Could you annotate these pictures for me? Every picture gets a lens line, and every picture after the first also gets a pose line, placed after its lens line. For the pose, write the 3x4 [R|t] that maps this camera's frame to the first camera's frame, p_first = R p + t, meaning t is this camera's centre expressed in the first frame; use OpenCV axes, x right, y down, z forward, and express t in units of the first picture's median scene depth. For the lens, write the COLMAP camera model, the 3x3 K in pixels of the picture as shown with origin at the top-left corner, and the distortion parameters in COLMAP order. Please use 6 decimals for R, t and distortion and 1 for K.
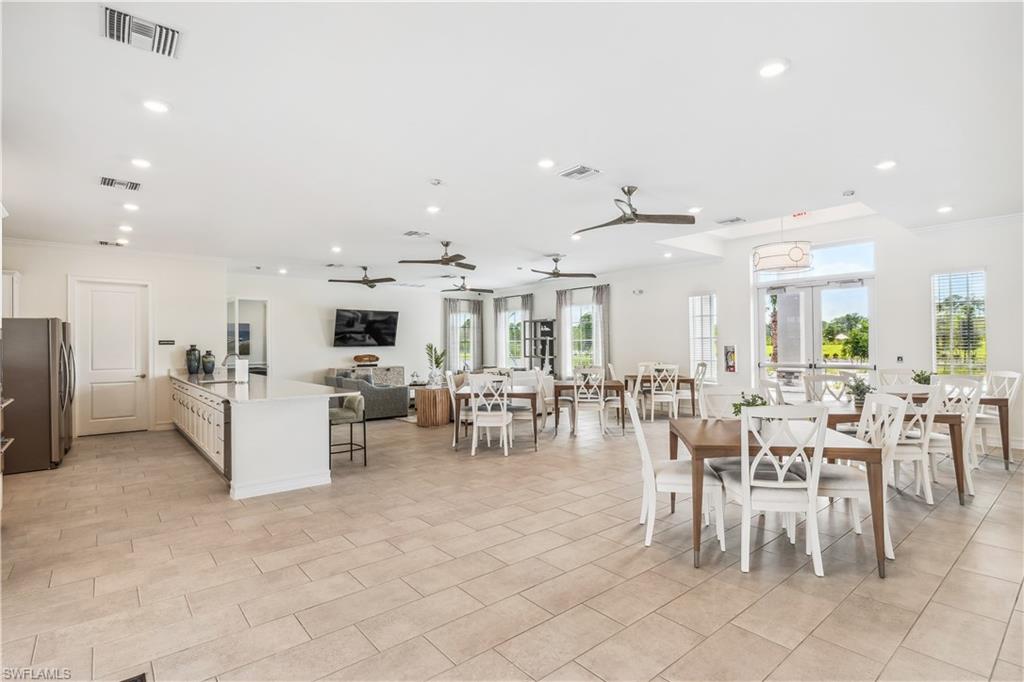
lens RADIAL K [[494.2, 0, 517.1], [0, 494.2, 340.7], [0, 0, 1]] dist [-0.001100, -0.000012]
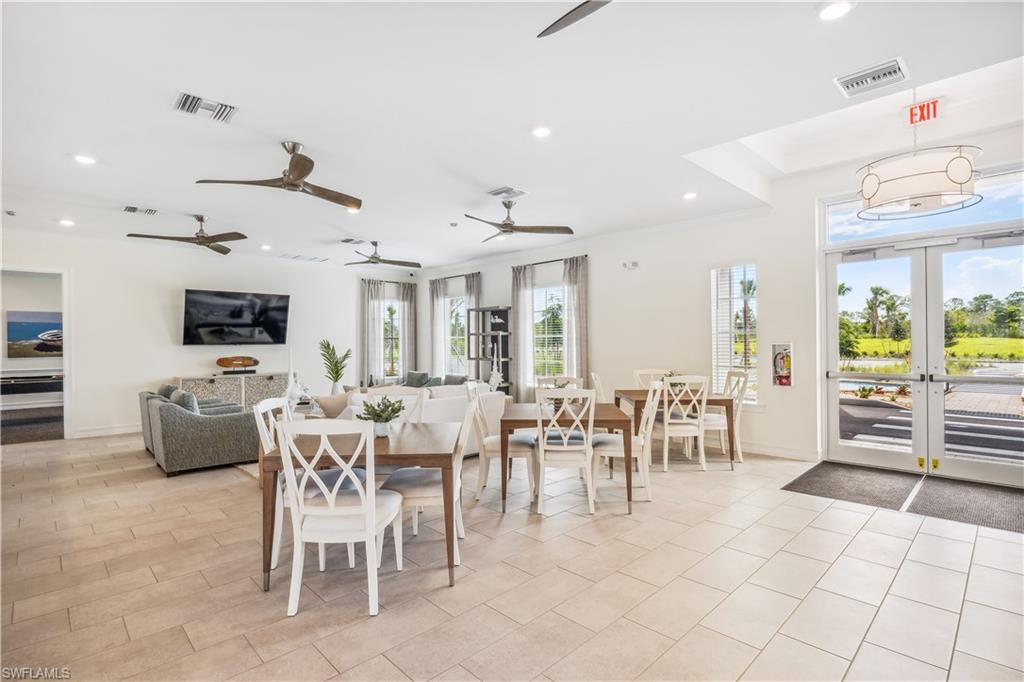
lens RADIAL K [[494.2, 0, 511.0], [0, 494.2, 341.6], [0, 0, 1]] dist [-0.001100, -0.000012]
pose [[0.997982, 0.000722, 0.063488, 0.032850], [-0.001142, 0.999978, 0.006583, 0.002424], [-0.063482, -0.006642, 0.997961, 0.290642]]
